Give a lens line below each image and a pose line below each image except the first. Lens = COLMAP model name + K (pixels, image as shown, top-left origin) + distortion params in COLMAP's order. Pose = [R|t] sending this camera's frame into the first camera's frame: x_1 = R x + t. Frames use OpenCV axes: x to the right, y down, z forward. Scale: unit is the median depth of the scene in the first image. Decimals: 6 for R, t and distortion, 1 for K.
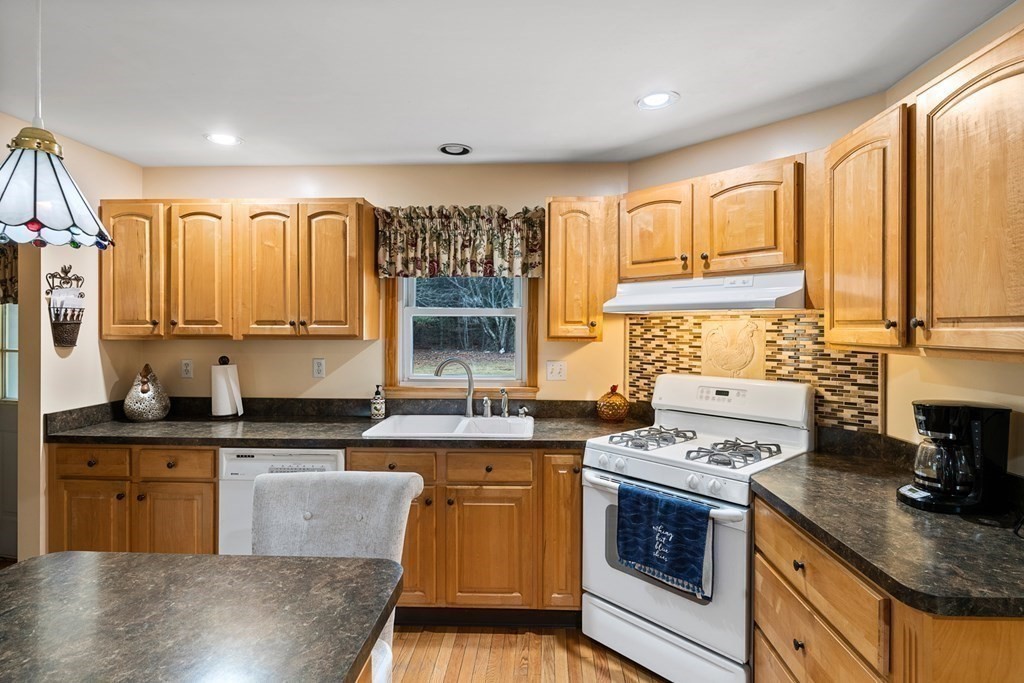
lens RADIAL K [[533.3, 0, 515.0], [0, 533.3, 327.3], [0, 0, 1]] dist [-0.000702, -0.000030]
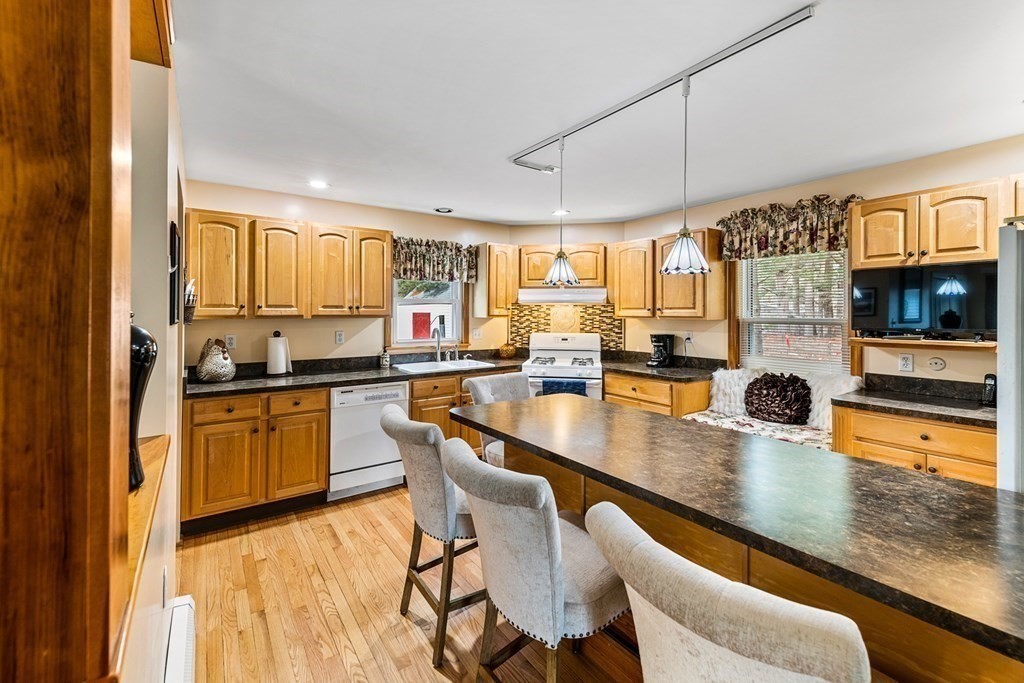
lens RADIAL K [[435.3, 0, 512.3], [0, 435.3, 312.3], [0, 0, 1]] dist [0.000043, -0.000081]
pose [[0.790534, -0.001461, 0.612416, -0.775316], [-0.000132, 0.999997, 0.002556, 0.003195], [-0.612418, -0.002101, 0.790531, -0.269971]]
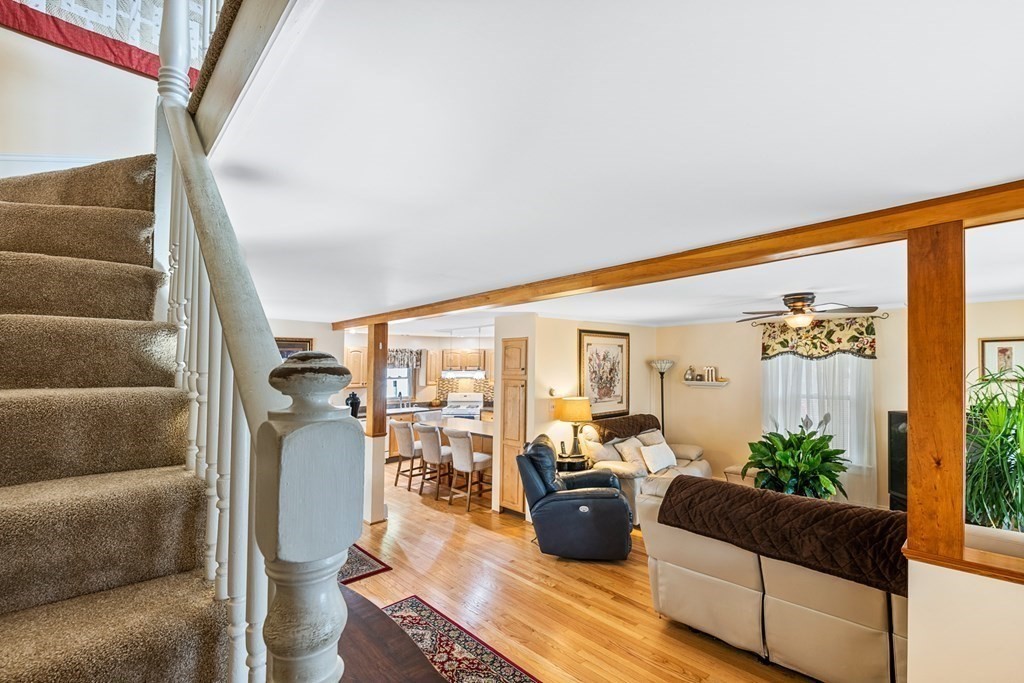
lens RADIAL K [[443.5, 0, 527.0], [0, 443.5, 361.8], [0, 0, 1]] dist [0.001528, -0.000045]
pose [[0.685161, 0.006604, 0.728362, -1.662204], [0.001336, 0.999946, -0.010324, -0.106715], [-0.728390, 0.008047, 0.685115, -1.617230]]
